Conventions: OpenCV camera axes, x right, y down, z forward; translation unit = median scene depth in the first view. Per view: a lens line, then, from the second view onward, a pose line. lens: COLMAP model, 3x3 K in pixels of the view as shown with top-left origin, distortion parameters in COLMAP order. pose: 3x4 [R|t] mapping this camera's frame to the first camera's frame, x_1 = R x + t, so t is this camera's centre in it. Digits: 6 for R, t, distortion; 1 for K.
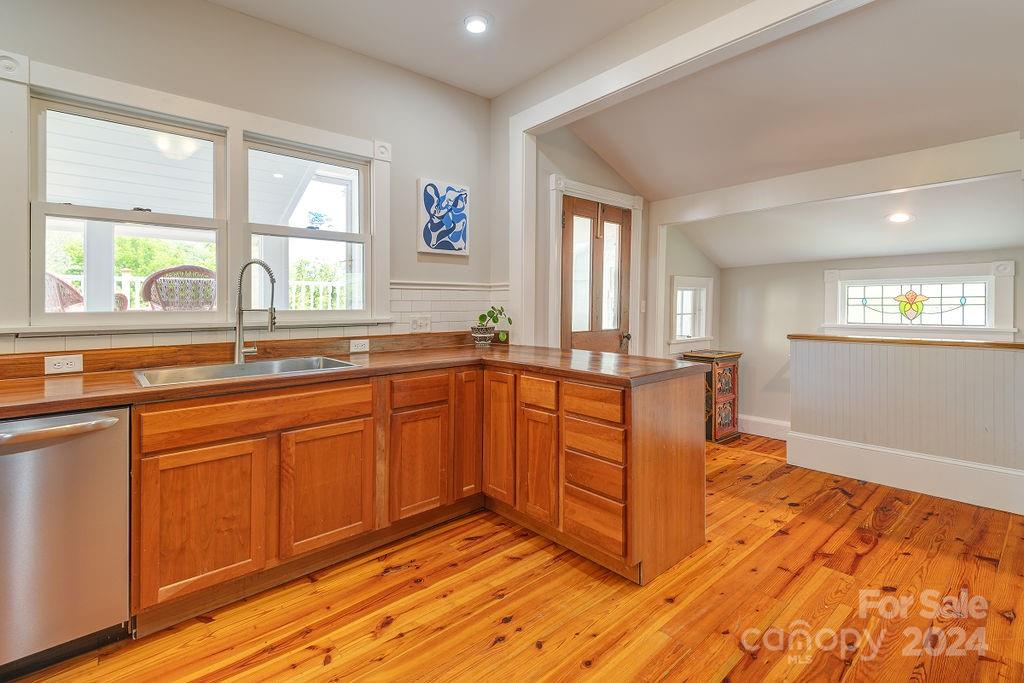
lens RADIAL K [[465.9, 0, 483.0], [0, 465.9, 311.4], [0, 0, 1]] dist [0.015298, -0.008683]
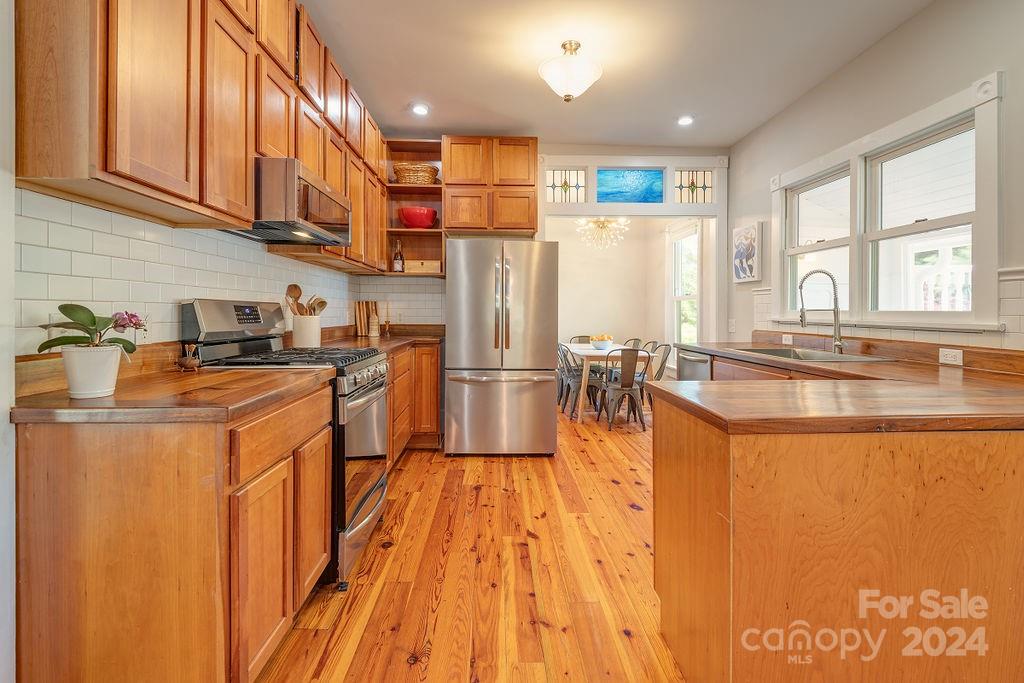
lens RADIAL K [[465.9, 0, 516.6], [0, 465.9, 317.0], [0, 0, 1]] dist [0.015298, -0.008683]
pose [[-0.595840, 0.012050, -0.803012, 0.901482], [-0.013895, 0.999583, 0.025310, -0.004350], [0.802983, 0.026239, -0.595425, 0.982200]]
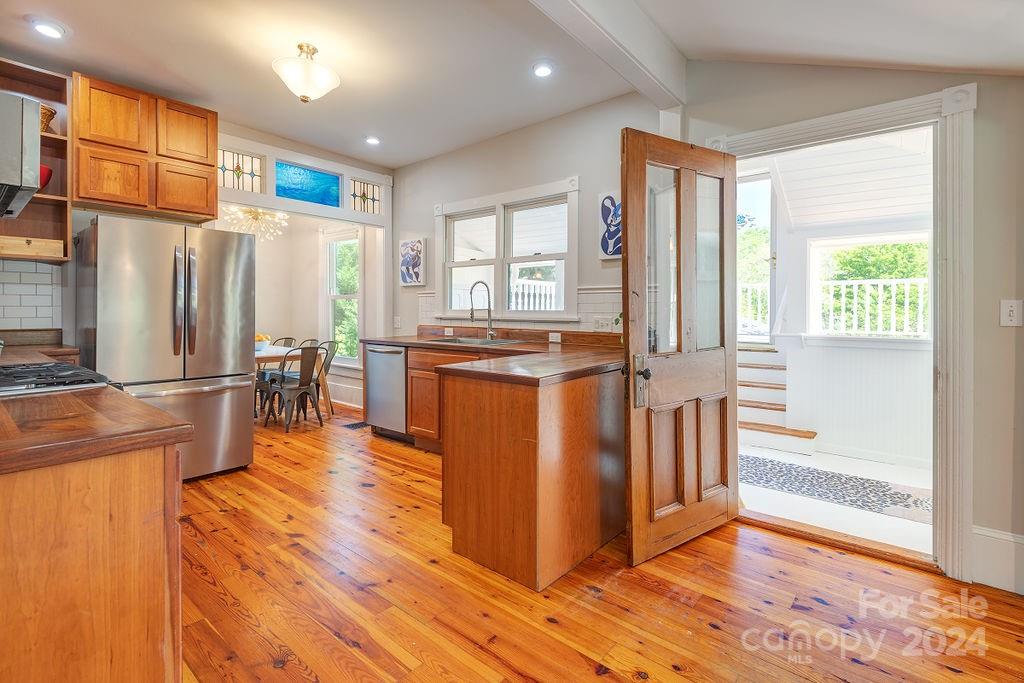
lens RADIAL K [[465.9, 0, 516.2], [0, 465.9, 320.4], [0, 0, 1]] dist [0.015298, -0.008683]
pose [[0.189417, 0.026577, -0.981537, 1.129917], [-0.019752, 0.999534, 0.023253, -0.004531], [0.981698, 0.014983, 0.189854, 0.708640]]
